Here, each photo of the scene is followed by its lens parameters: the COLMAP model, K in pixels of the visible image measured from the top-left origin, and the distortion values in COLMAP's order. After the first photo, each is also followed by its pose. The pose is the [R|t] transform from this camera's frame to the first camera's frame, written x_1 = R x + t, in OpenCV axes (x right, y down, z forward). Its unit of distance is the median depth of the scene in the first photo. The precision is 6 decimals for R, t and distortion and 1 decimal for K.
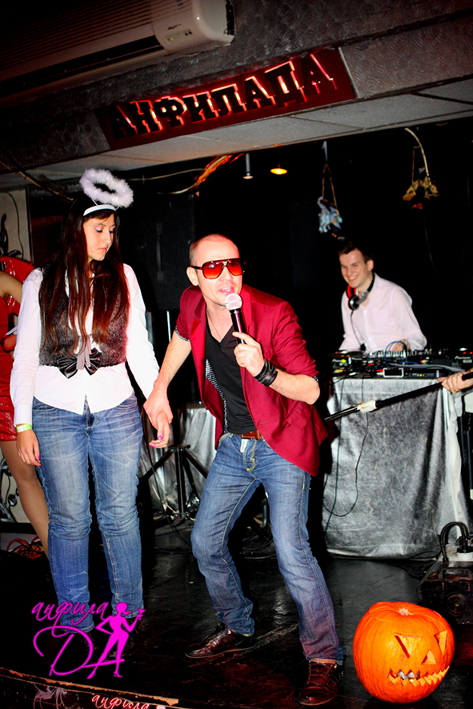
lens RADIAL K [[1139.1, 0, 236.5], [0, 1139.1, 354.5], [0, 0, 1]] dist [-0.039392, -0.121105]
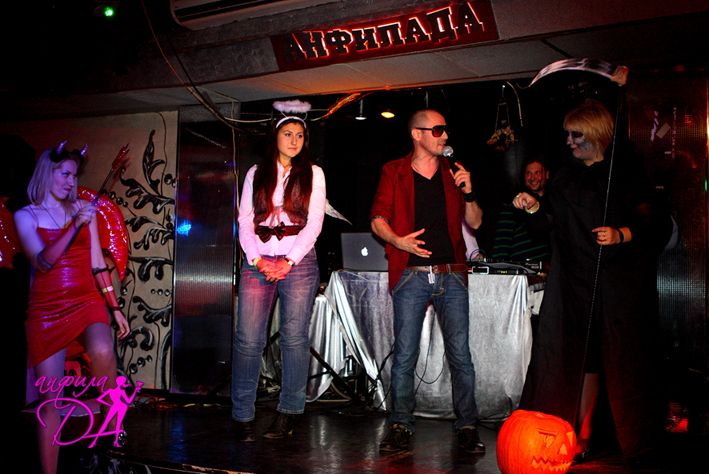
lens RADIAL K [[934.6, 0, 393.4], [0, 934.6, 235.9], [0, 0, 1]] dist [-0.092585, 0.001985]
pose [[0.979841, 0.093372, 0.176618, -0.168550], [-0.072950, 0.990236, -0.118792, 0.126350], [-0.185986, 0.103513, 0.977085, -0.007683]]
